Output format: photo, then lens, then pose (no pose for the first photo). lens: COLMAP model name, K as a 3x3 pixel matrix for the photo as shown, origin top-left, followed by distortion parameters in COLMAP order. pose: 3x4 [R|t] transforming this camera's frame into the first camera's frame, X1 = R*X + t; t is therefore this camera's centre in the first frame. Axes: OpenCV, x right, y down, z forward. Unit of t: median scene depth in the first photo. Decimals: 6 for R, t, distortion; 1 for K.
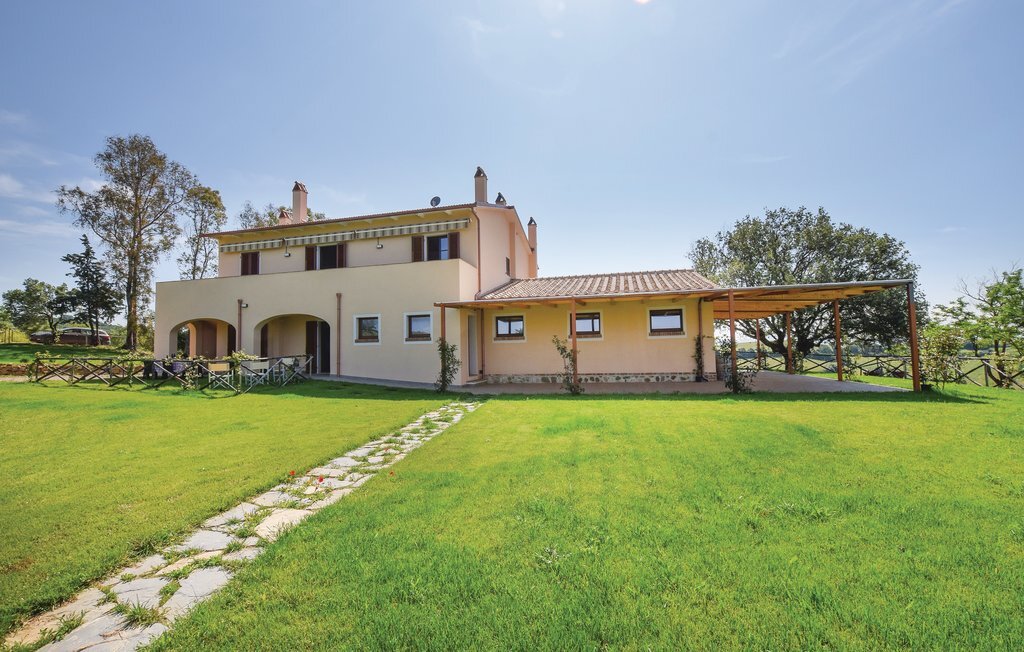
lens RADIAL K [[461.6, 0, 510.4], [0, 461.6, 337.5], [0, 0, 1]] dist [0.000358, 0.000142]
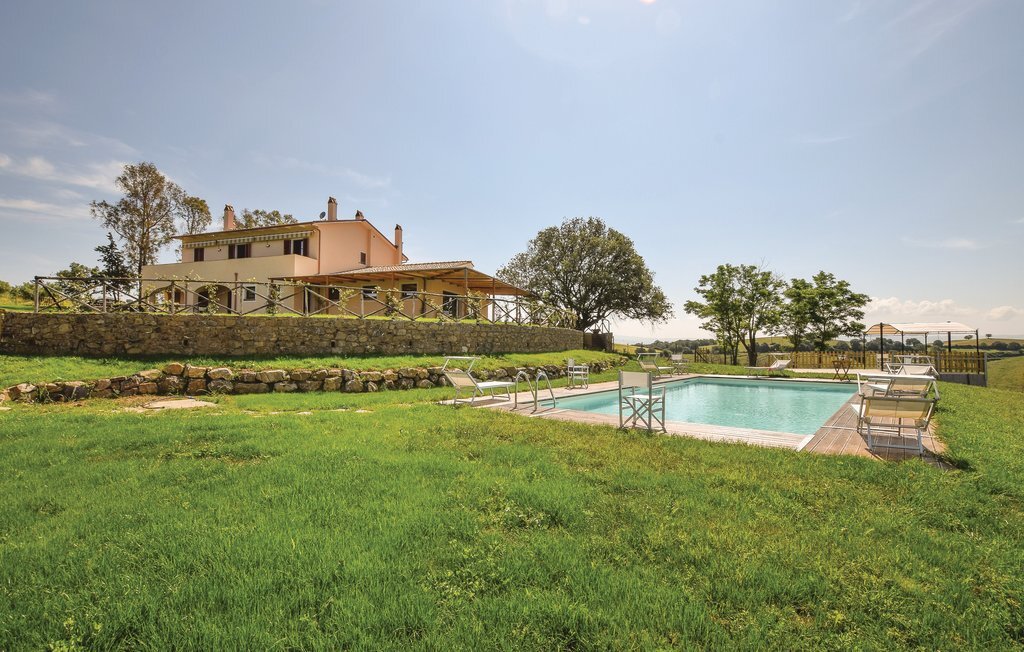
lens RADIAL K [[461.6, 0, 510.4], [0, 461.6, 337.5], [0, 0, 1]] dist [0.000358, 0.000142]
pose [[0.998379, 0.019388, -0.053513, 0.414129], [-0.018214, 0.999584, 0.022343, 0.050304], [0.053924, -0.021332, 0.998317, -0.382174]]
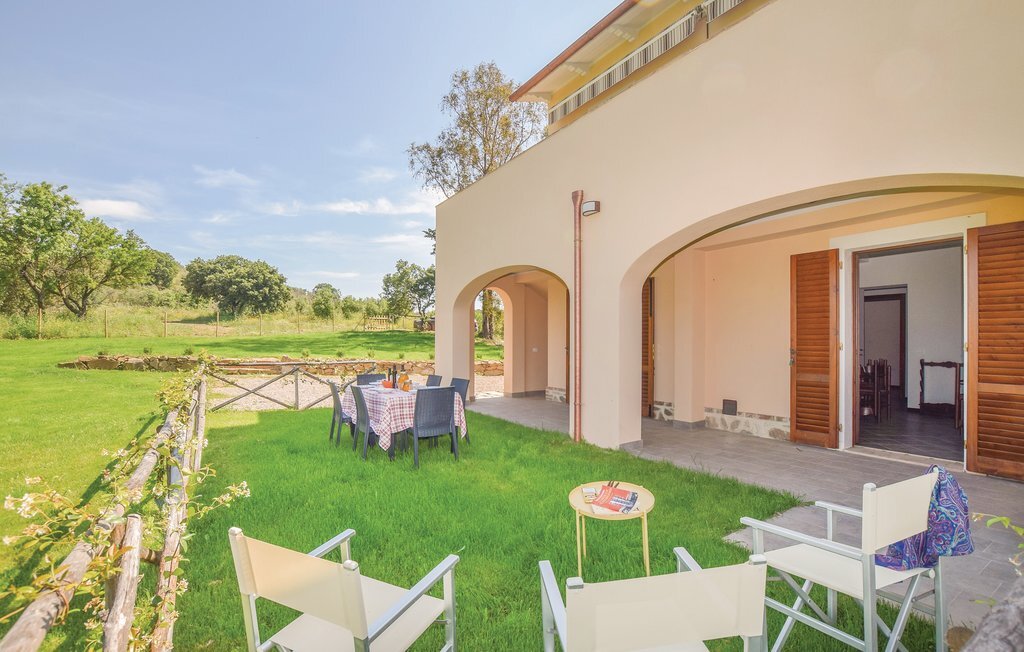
lens RADIAL K [[461.6, 0, 510.4], [0, 461.6, 337.5], [0, 0, 1]] dist [0.000358, 0.000142]
pose [[0.739801, 0.006904, -0.672791, -0.247575], [0.011338, 0.999677, 0.022725, 0.008146], [0.672731, -0.024440, 0.739484, 0.448570]]
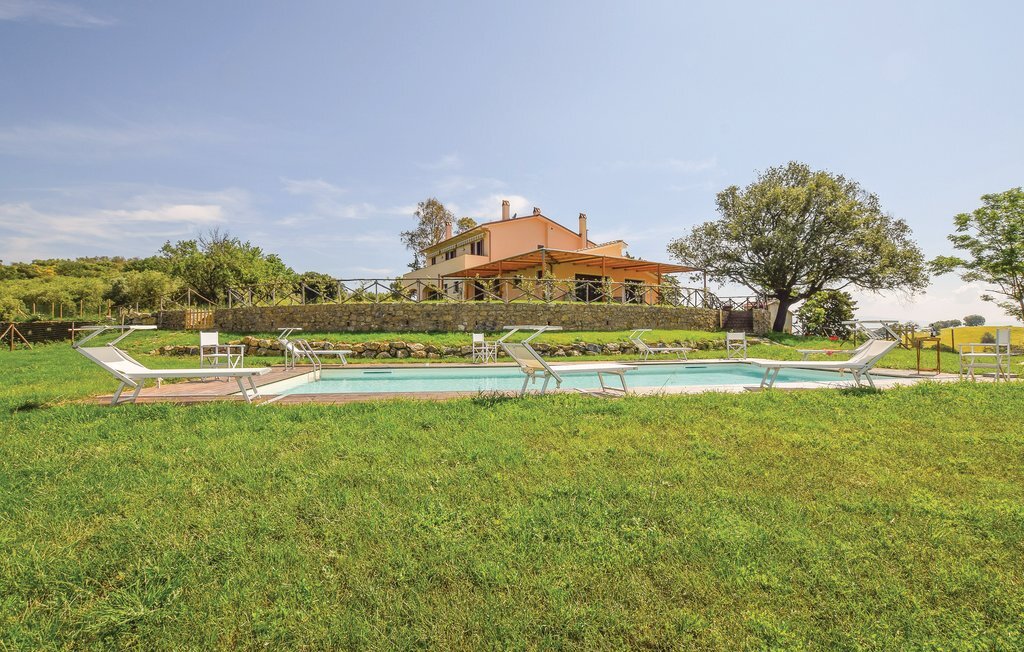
lens RADIAL K [[461.6, 0, 510.4], [0, 461.6, 337.5], [0, 0, 1]] dist [0.000358, 0.000142]
pose [[0.749347, 0.017929, -0.661935, 0.740904], [0.014876, 0.998925, 0.043898, 0.064117], [0.662011, -0.042742, 0.748275, -0.248929]]
